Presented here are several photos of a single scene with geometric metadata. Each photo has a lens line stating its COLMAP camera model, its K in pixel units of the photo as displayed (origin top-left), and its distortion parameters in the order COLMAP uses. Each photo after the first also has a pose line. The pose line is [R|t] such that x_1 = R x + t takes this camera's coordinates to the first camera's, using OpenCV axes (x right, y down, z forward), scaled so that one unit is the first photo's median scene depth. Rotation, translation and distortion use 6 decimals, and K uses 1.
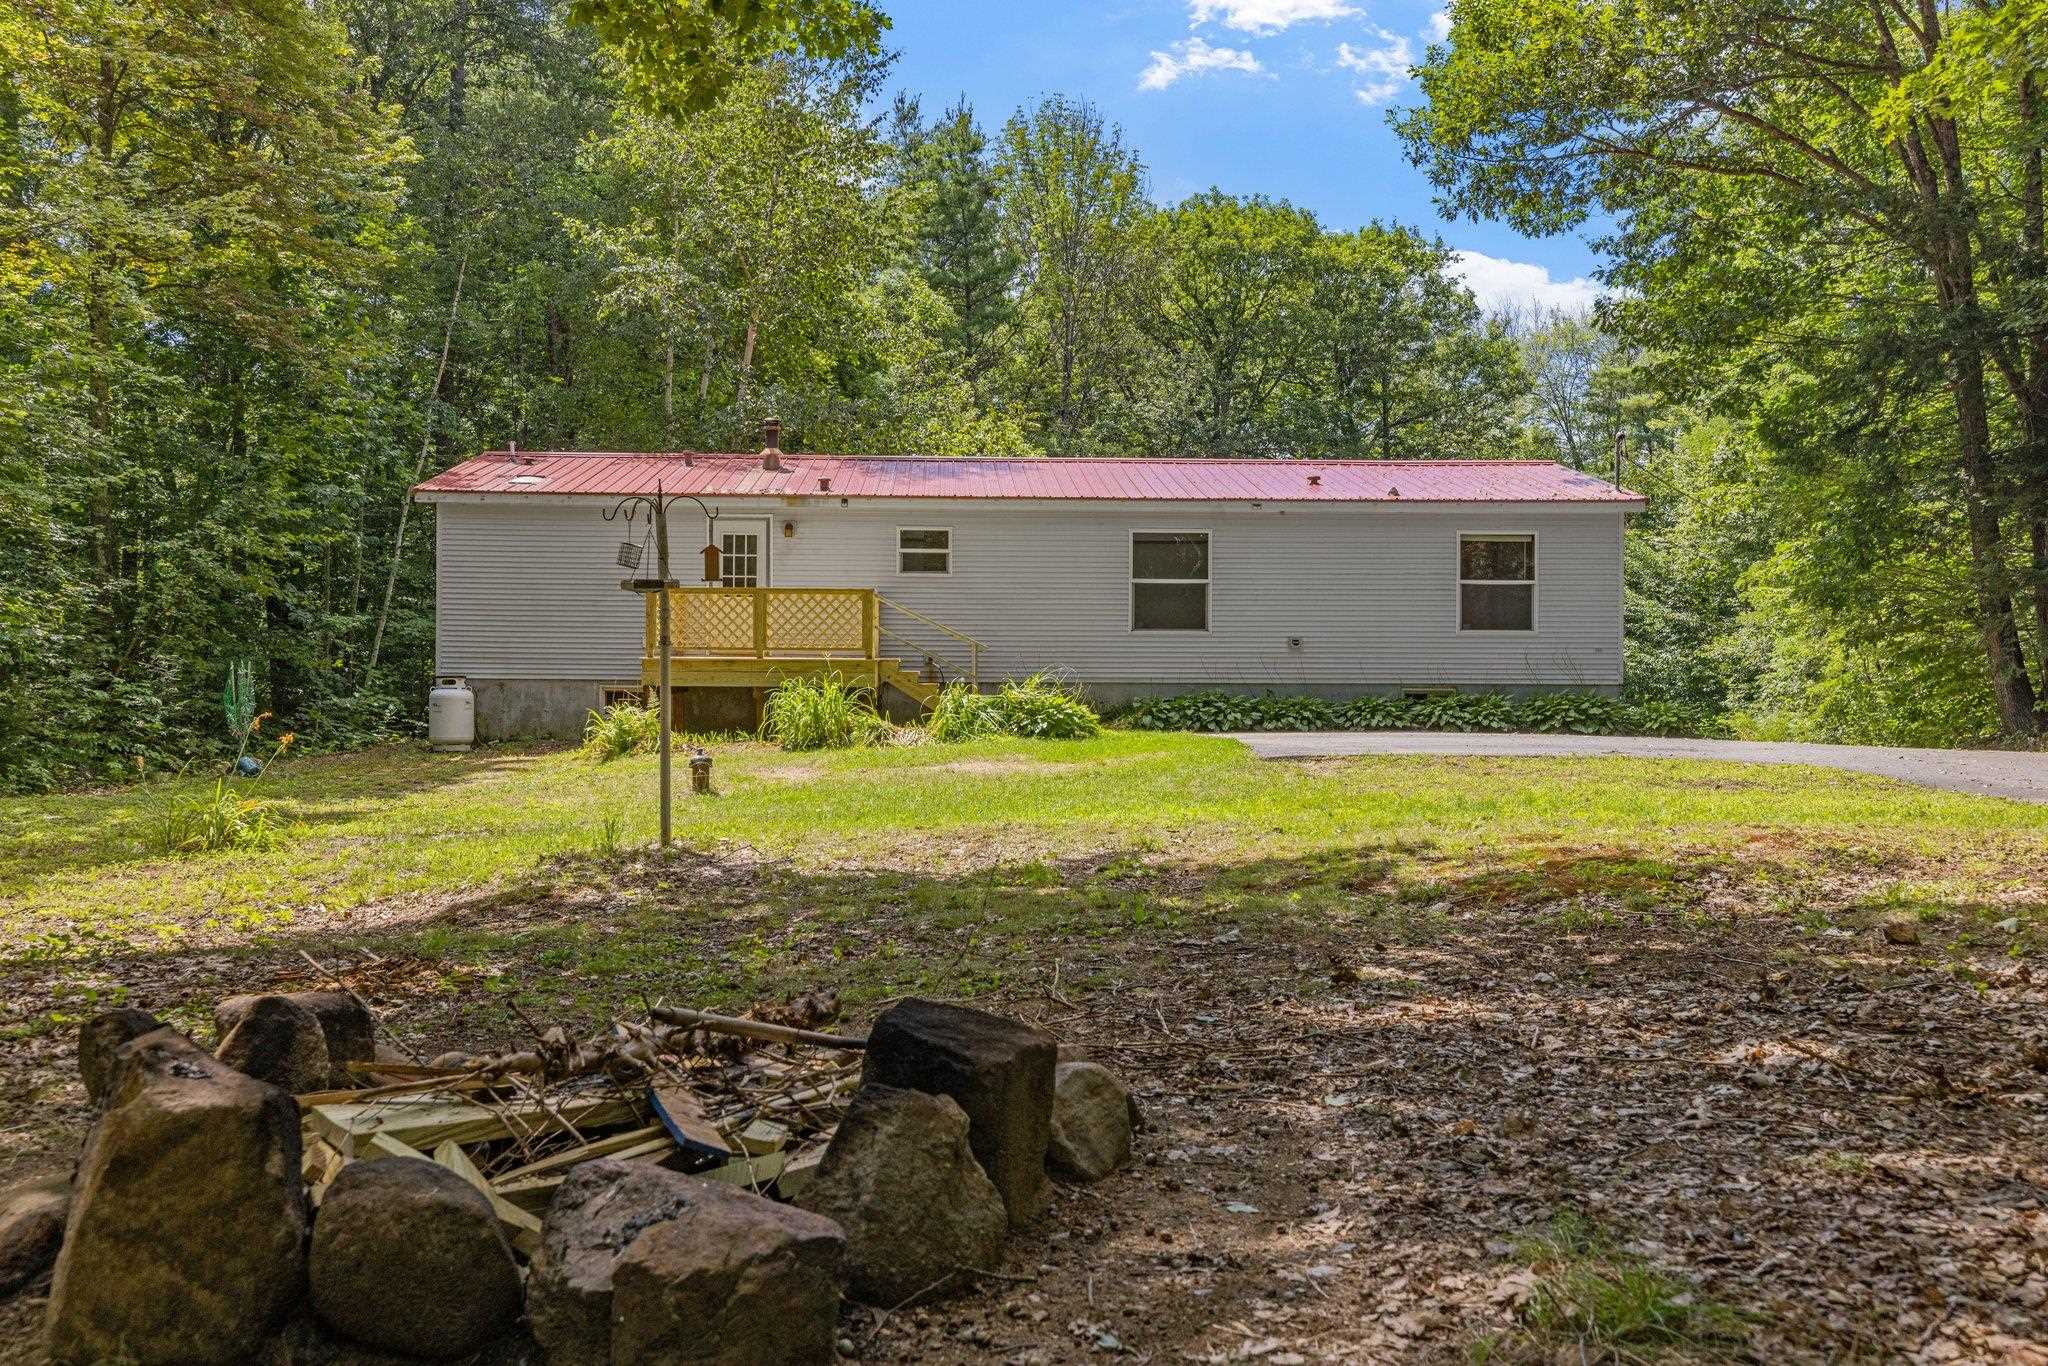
lens RADIAL K [[2163.6, 0, 1024.0], [0, 2163.6, 683.0], [0, 0, 1]] dist [-0.040319, -0.005044]
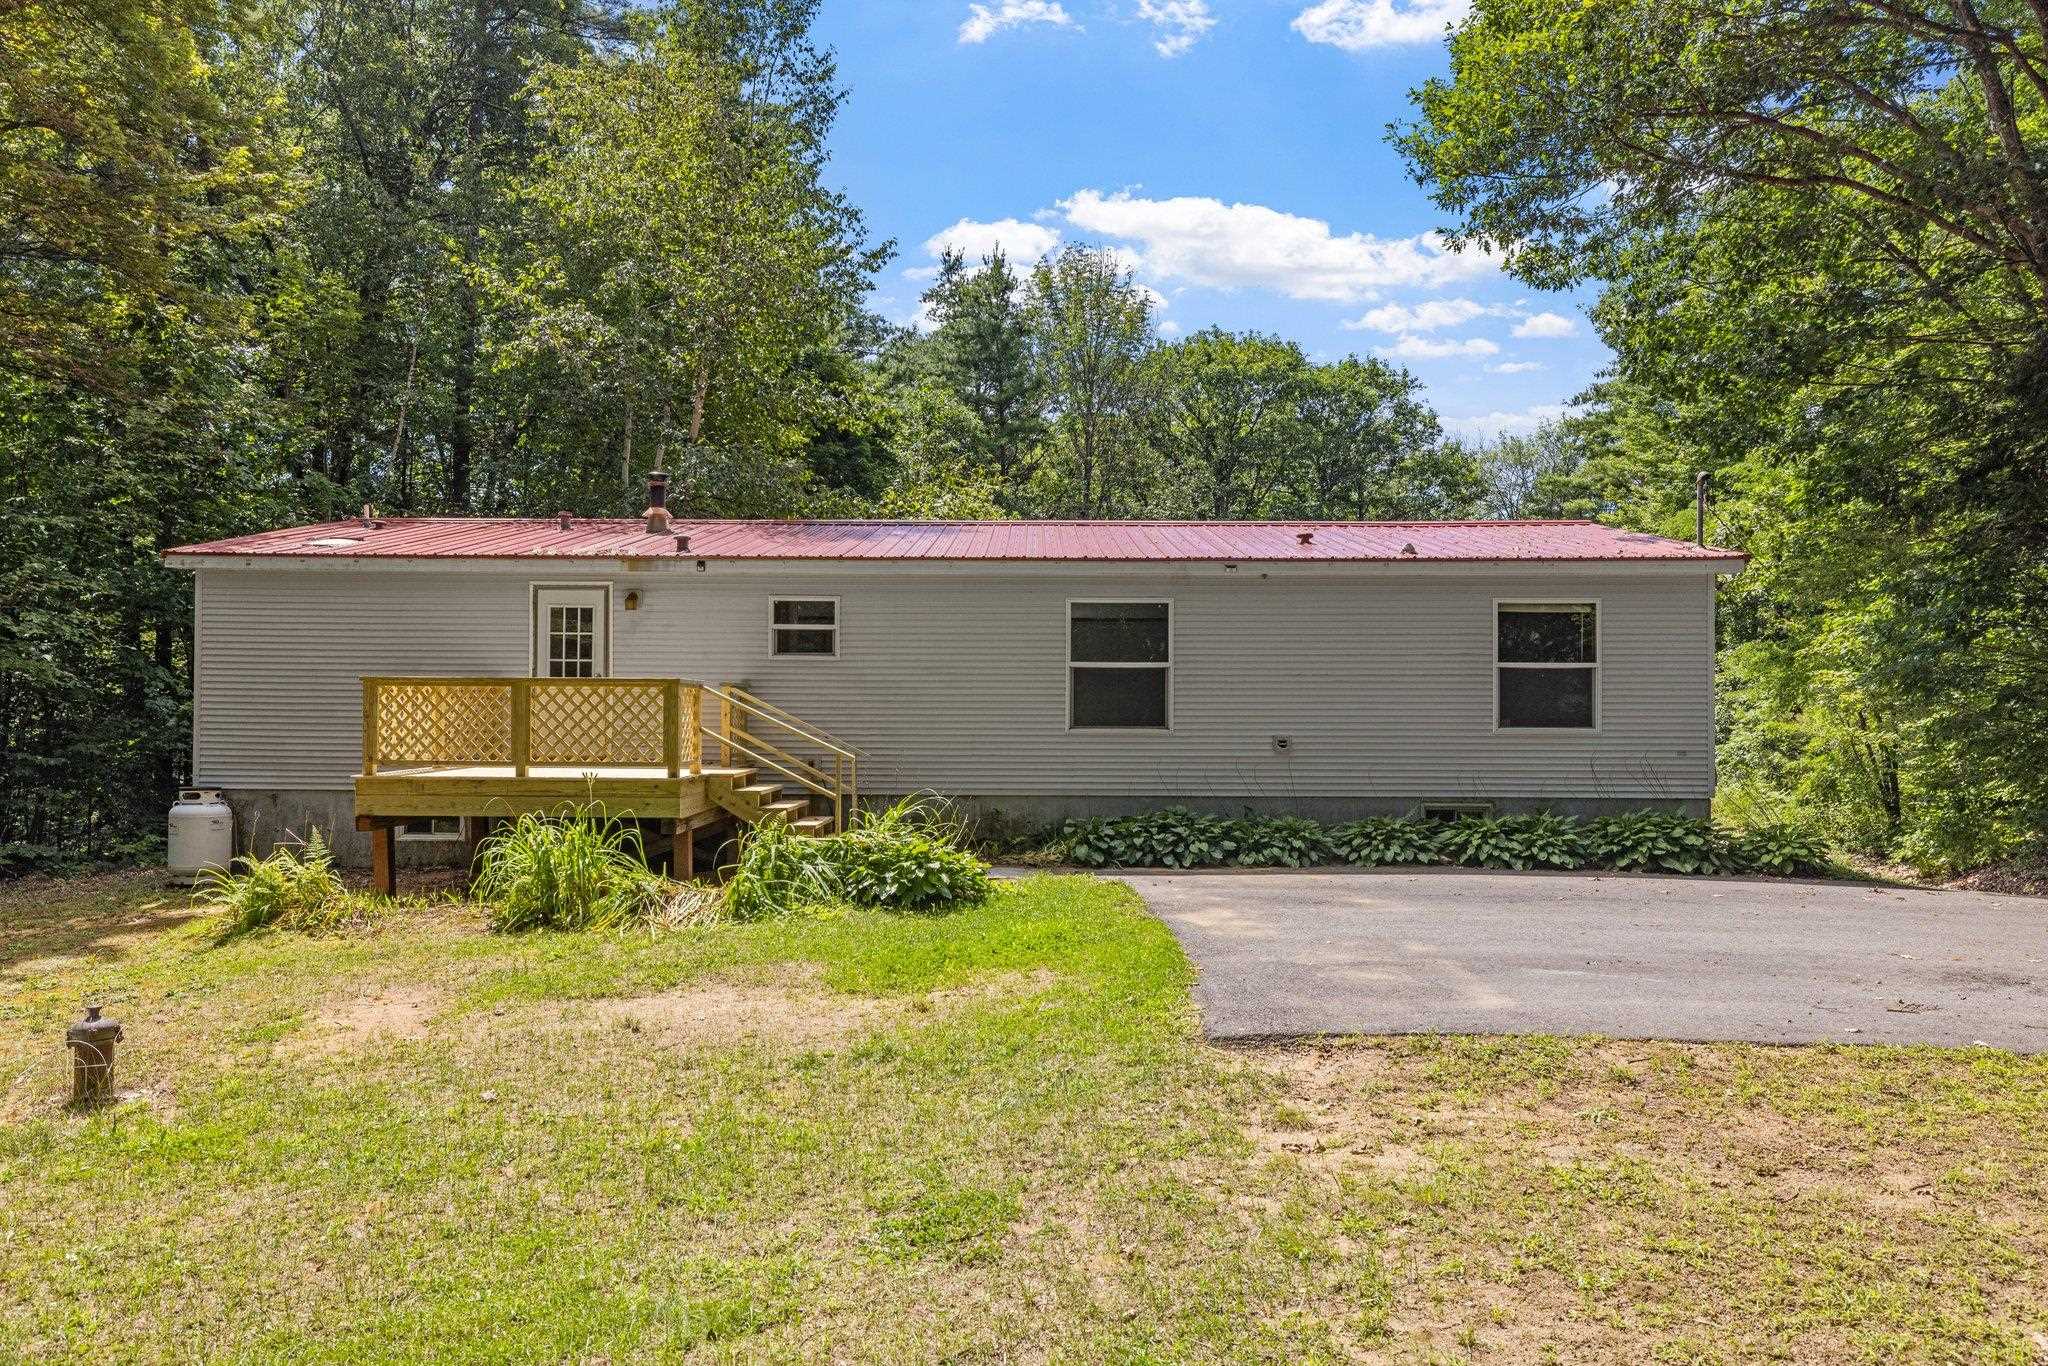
lens RADIAL K [[1453.4, 0, 1024.0], [0, 1453.4, 683.0], [0, 0, 1]] dist [-0.007079, -0.001981]
pose [[0.998547, -0.001154, -0.053871, 0.061708], [-0.000397, 0.999586, -0.028771, -0.025635], [0.053882, 0.028751, 0.998133, 0.477951]]
